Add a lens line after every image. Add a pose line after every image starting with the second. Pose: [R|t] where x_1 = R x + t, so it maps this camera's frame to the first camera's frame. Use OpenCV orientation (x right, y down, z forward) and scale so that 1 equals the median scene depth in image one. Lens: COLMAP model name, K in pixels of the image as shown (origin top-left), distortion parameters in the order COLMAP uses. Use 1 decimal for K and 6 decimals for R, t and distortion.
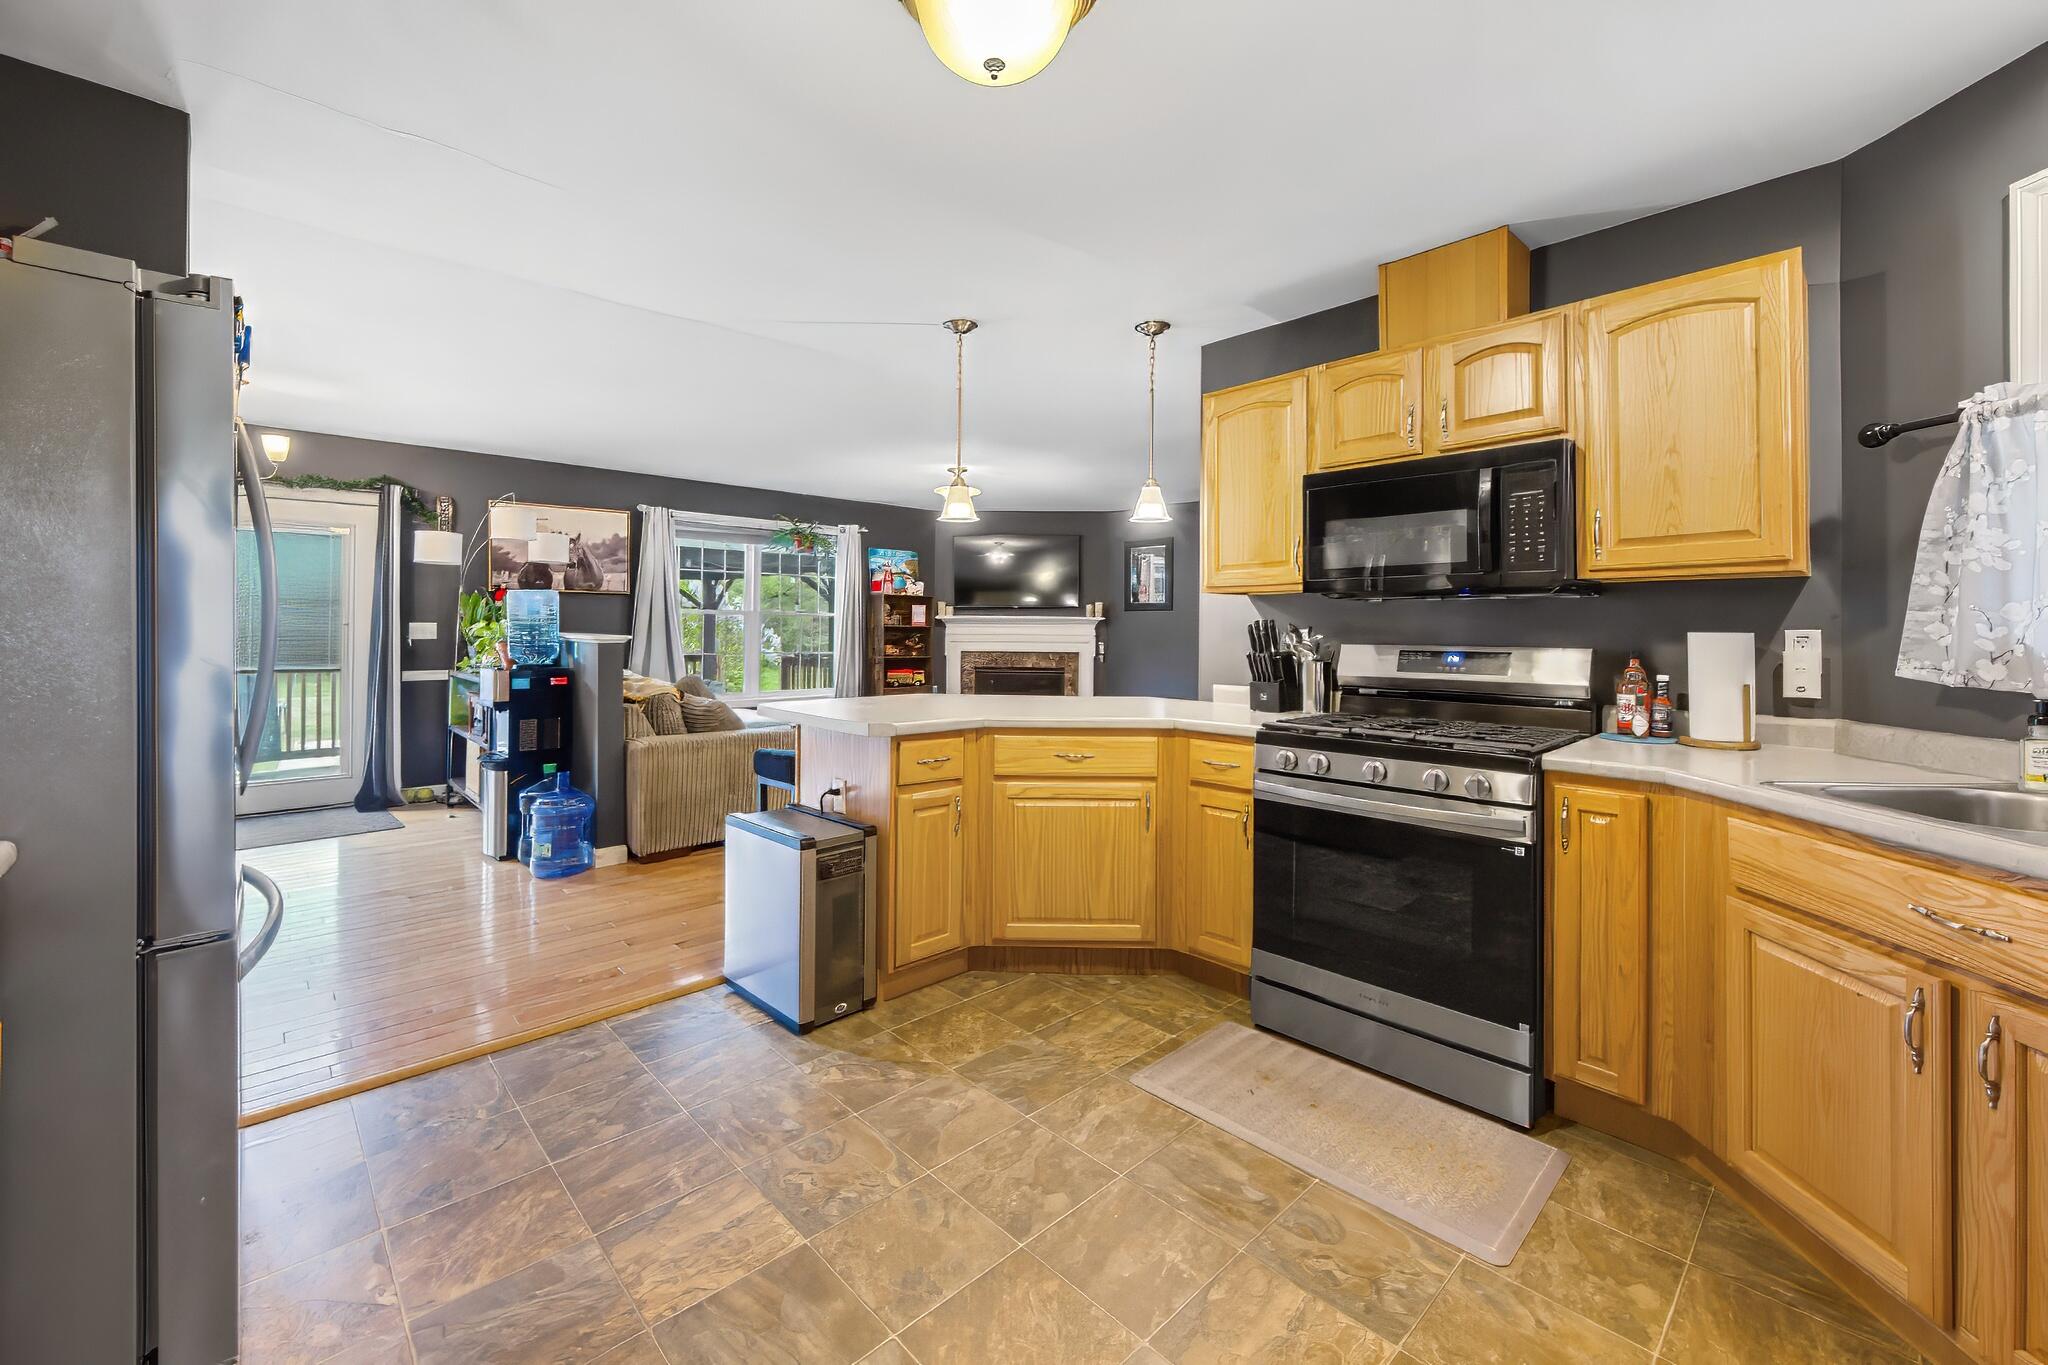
lens RADIAL K [[829.9, 0, 1027.1], [0, 829.9, 615.7], [0, 0, 1]] dist [-0.000342, 0.000035]
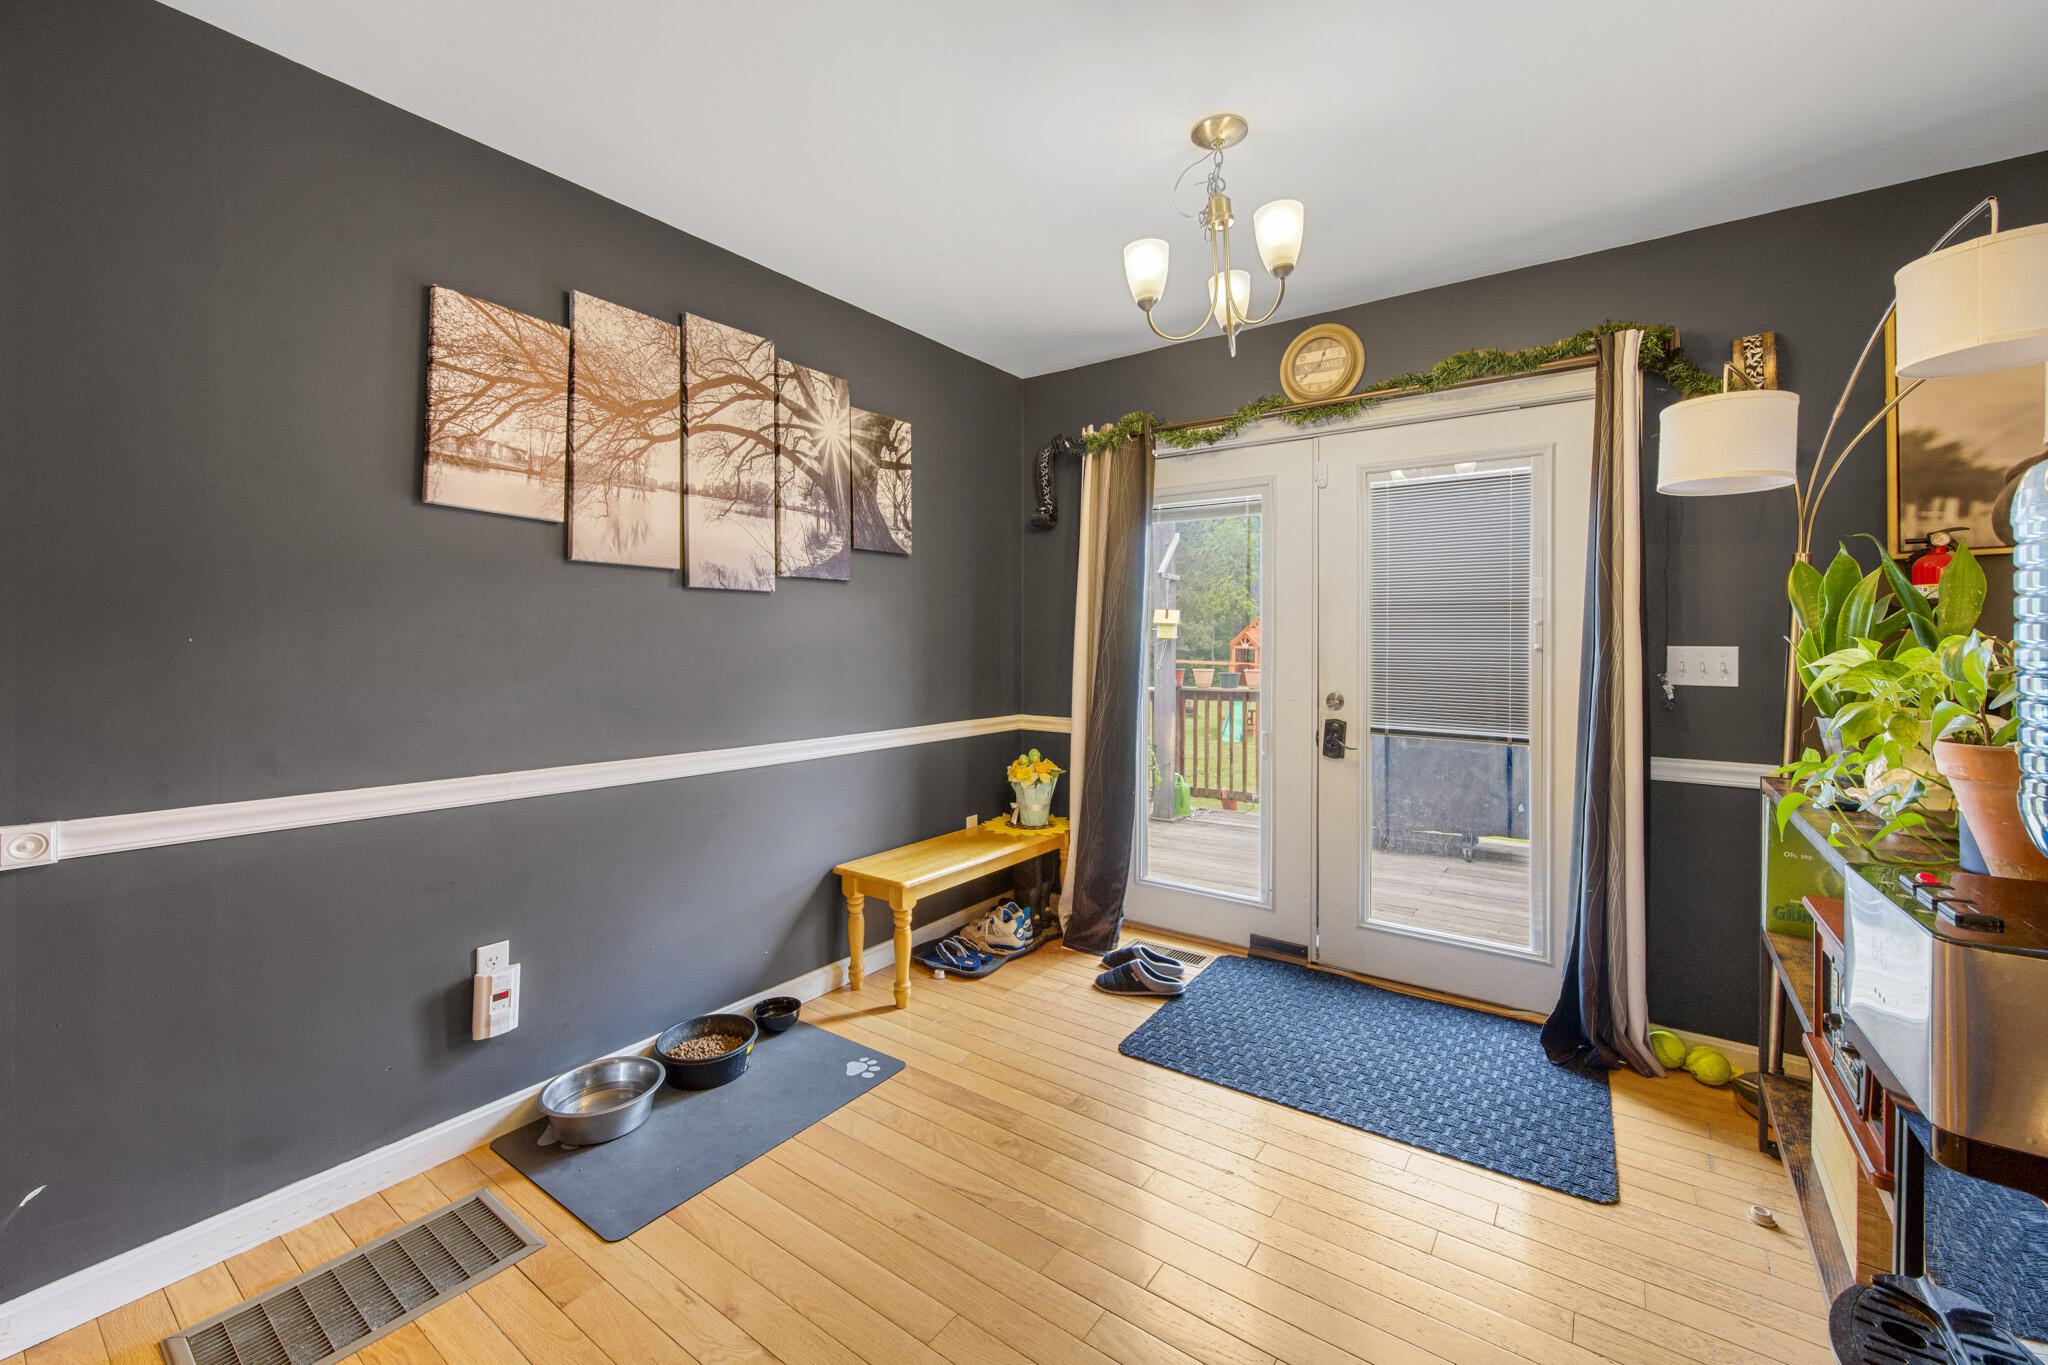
lens RADIAL K [[807.9, 0, 1021.2], [0, 807.9, 659.9], [0, 0, 1]] dist [-0.000523, -0.000101]
pose [[0.181720, 0.005215, -0.983336, -0.367626], [0.013461, 0.999879, 0.007790, 0.006981], [0.983258, -0.014653, 0.181628, 0.556928]]
